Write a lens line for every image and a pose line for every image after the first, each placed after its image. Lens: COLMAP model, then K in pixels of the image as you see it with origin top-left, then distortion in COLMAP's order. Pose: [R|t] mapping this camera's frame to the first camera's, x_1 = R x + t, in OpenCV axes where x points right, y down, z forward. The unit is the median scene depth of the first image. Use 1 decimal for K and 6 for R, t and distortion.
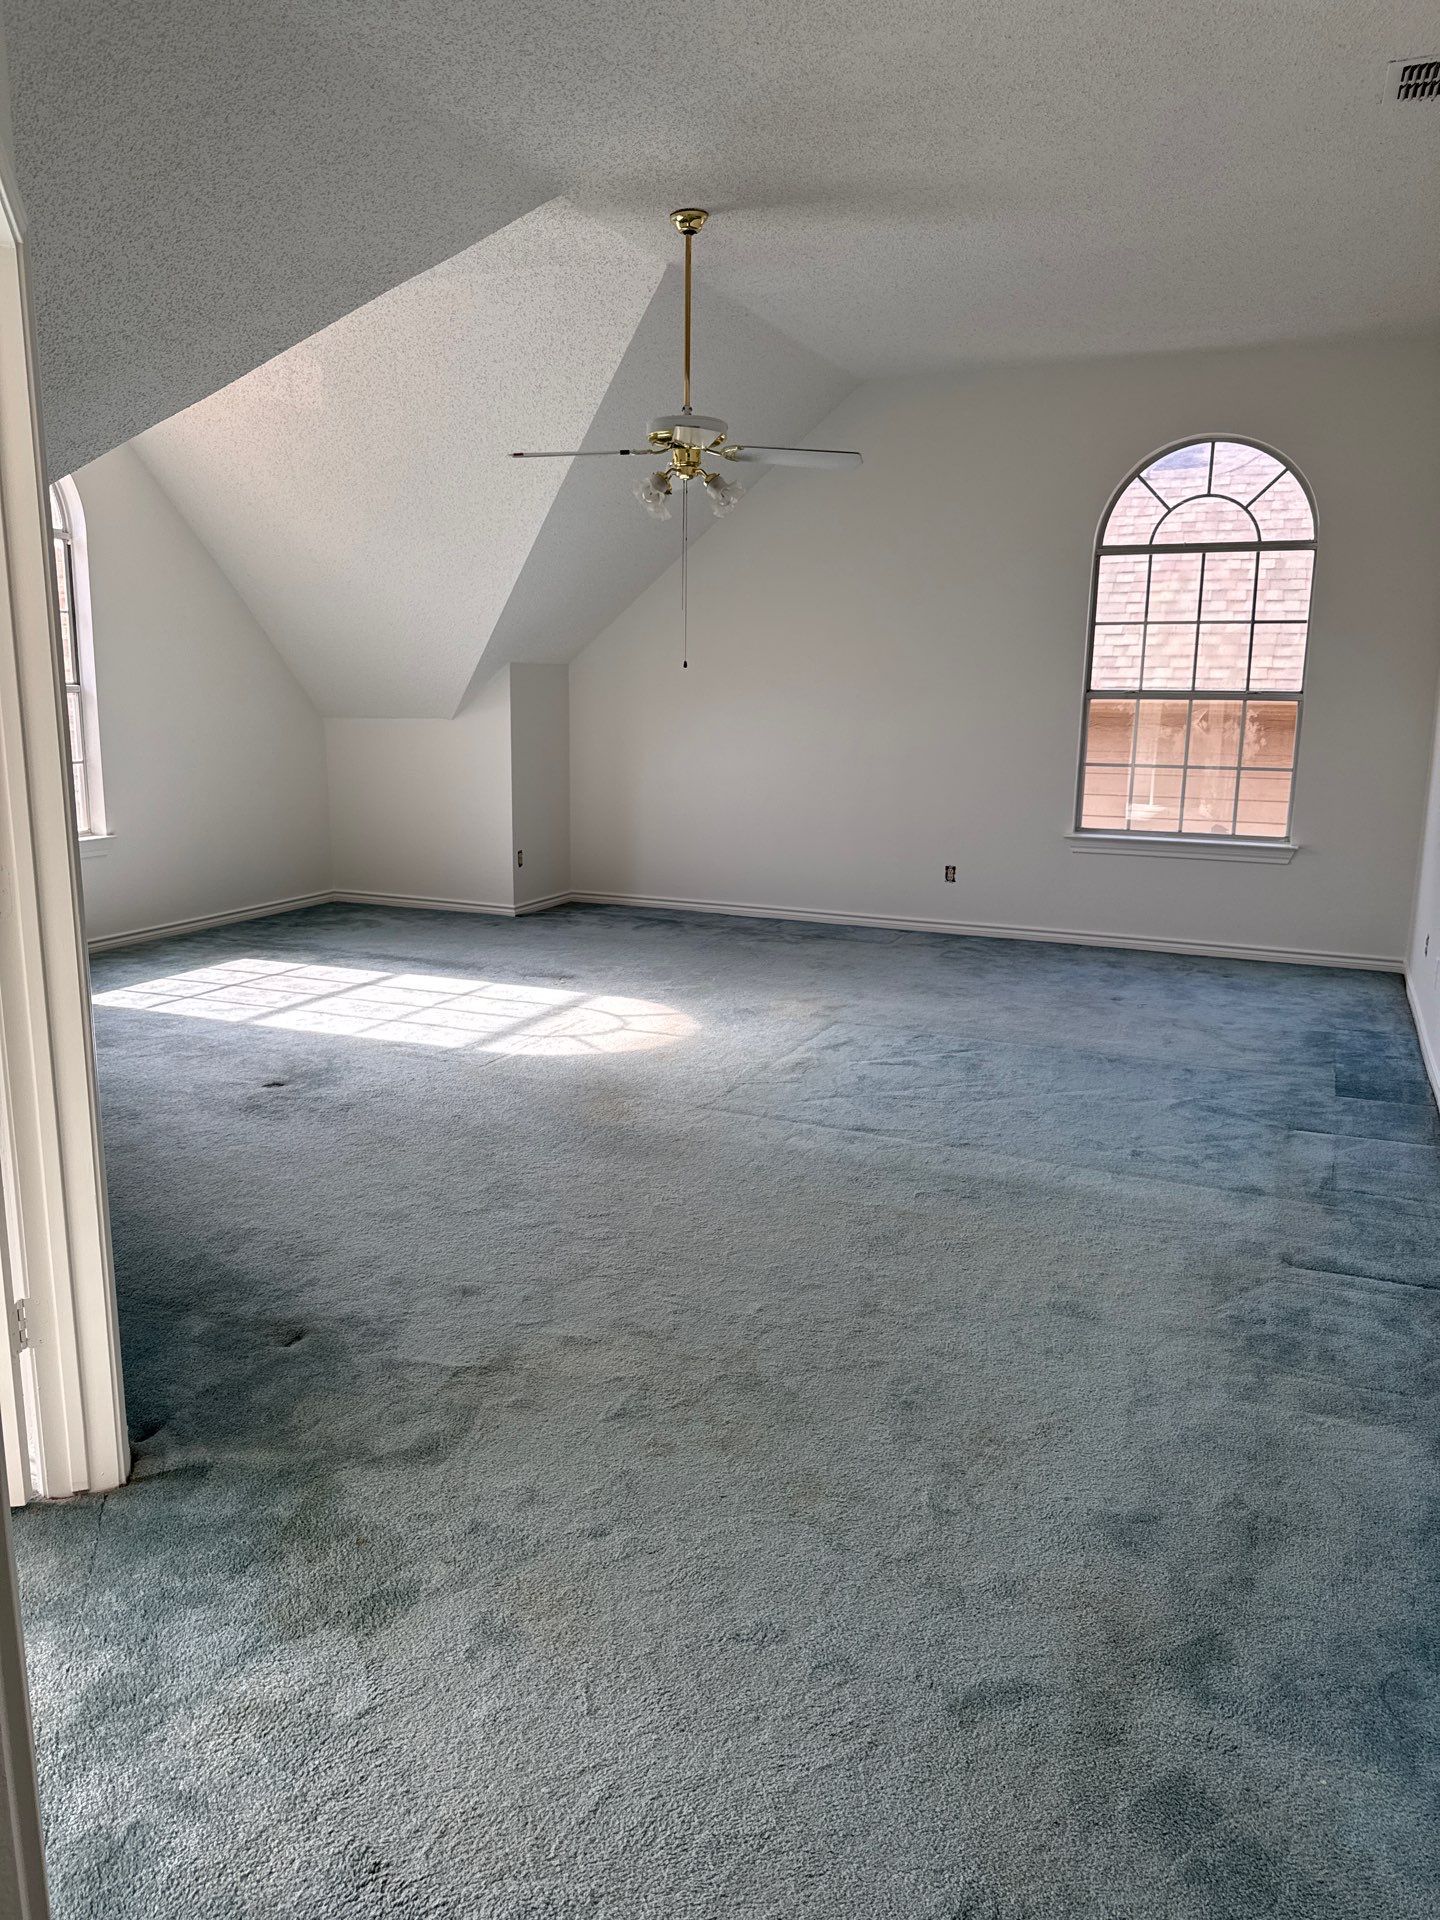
lens RADIAL K [[1385.2, 0, 721.2], [0, 1385.2, 946.1], [0, 0, 1]] dist [0.038668, -0.043630]
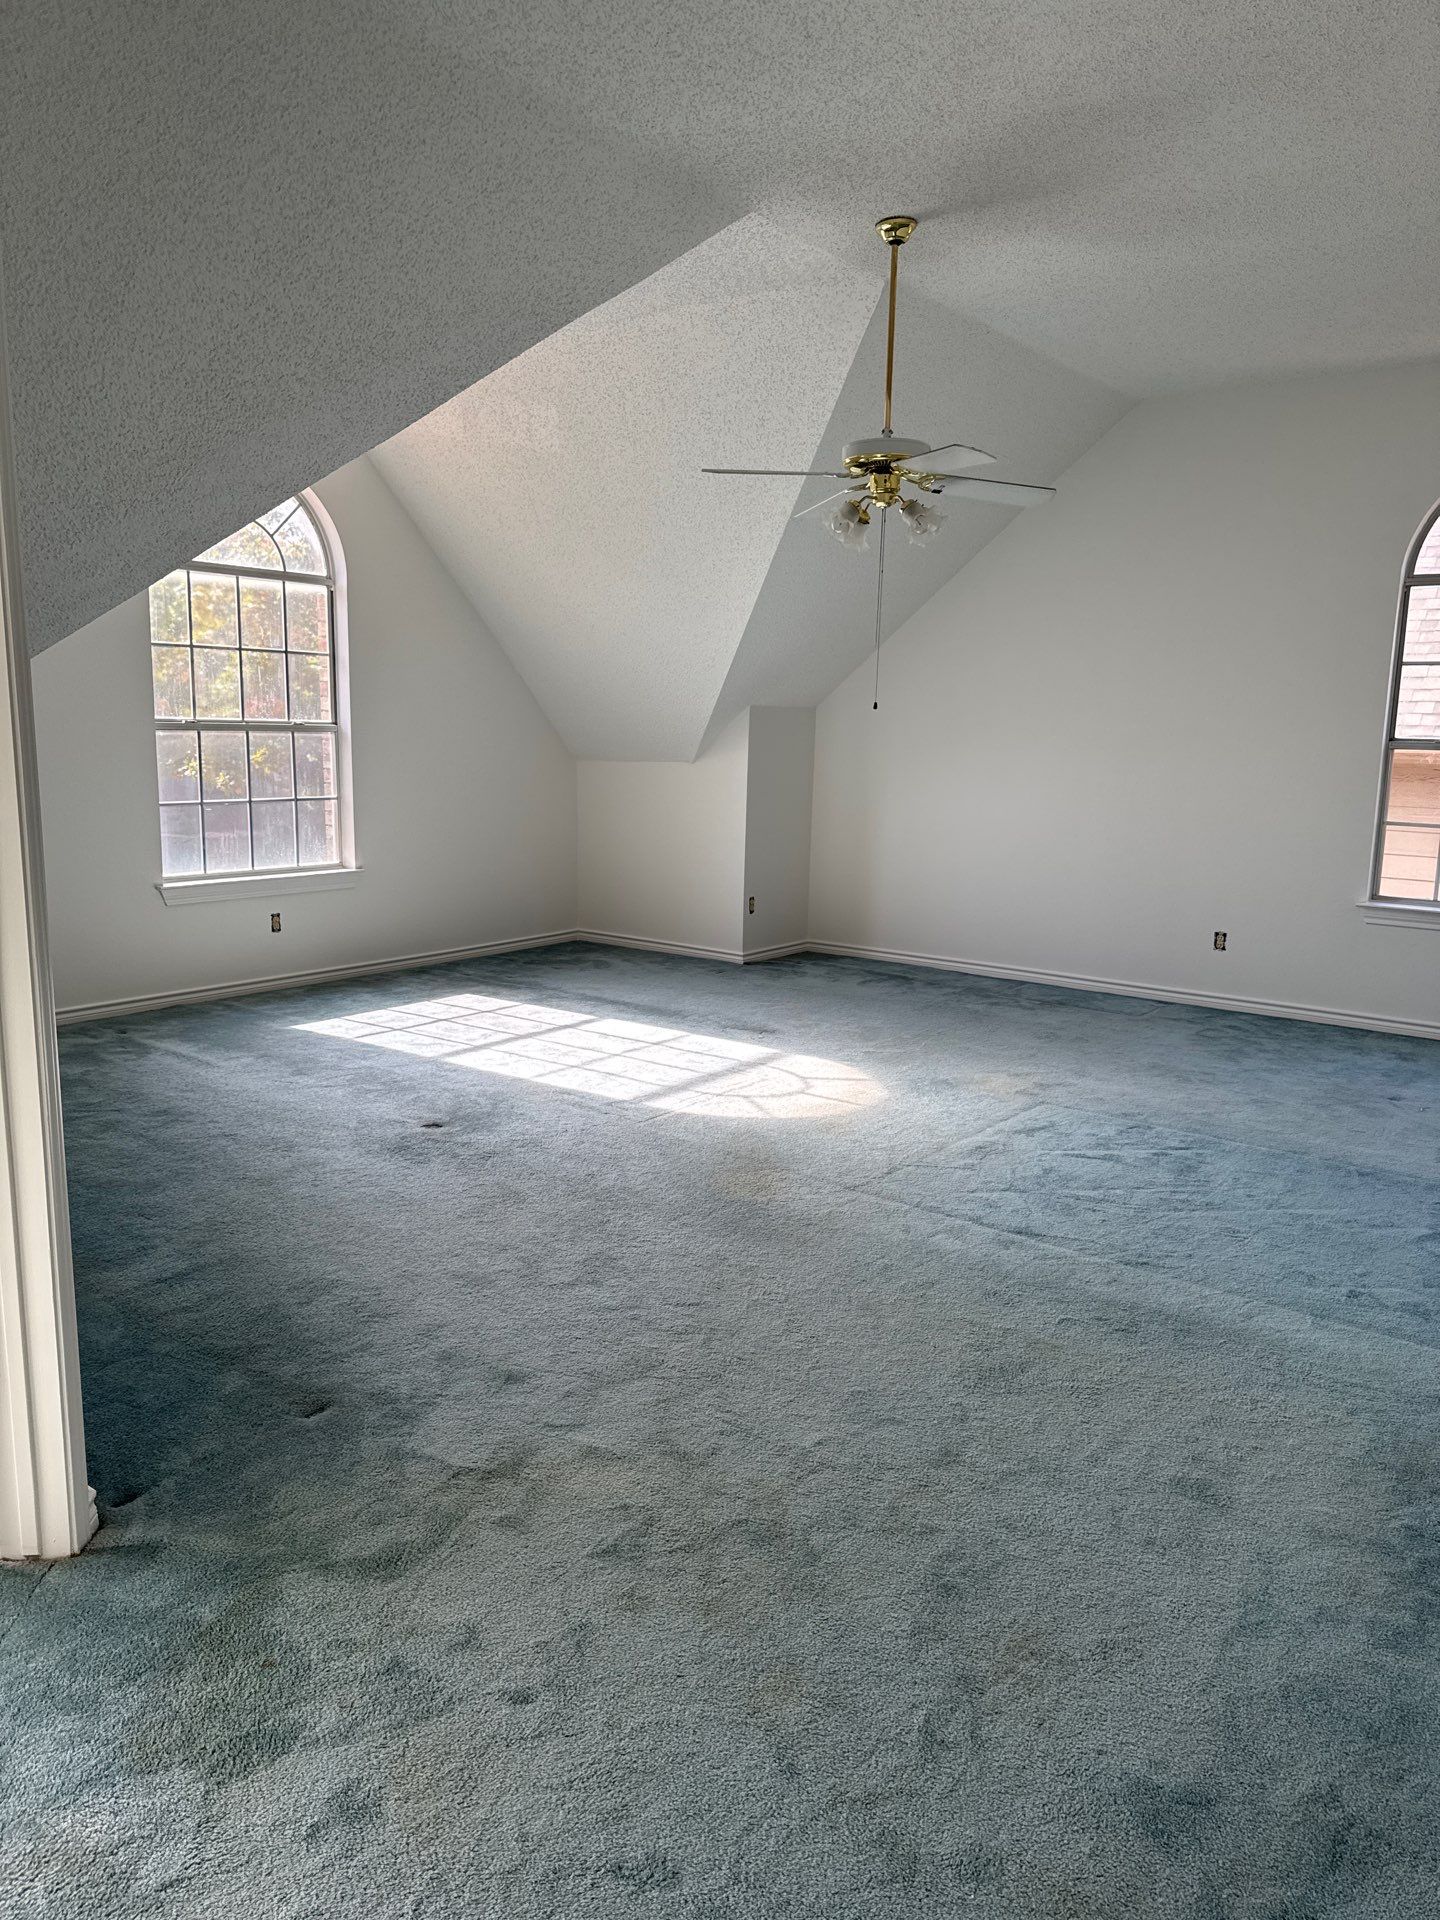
lens RADIAL K [[1385.2, 0, 711.1], [0, 1385.2, 960.2], [0, 0, 1]] dist [0.038668, -0.043630]
pose [[0.969983, 0.050146, -0.237947, 0.131318], [-0.055099, 0.998380, -0.014208, -0.019989], [0.236849, 0.026892, 0.971174, 0.107263]]
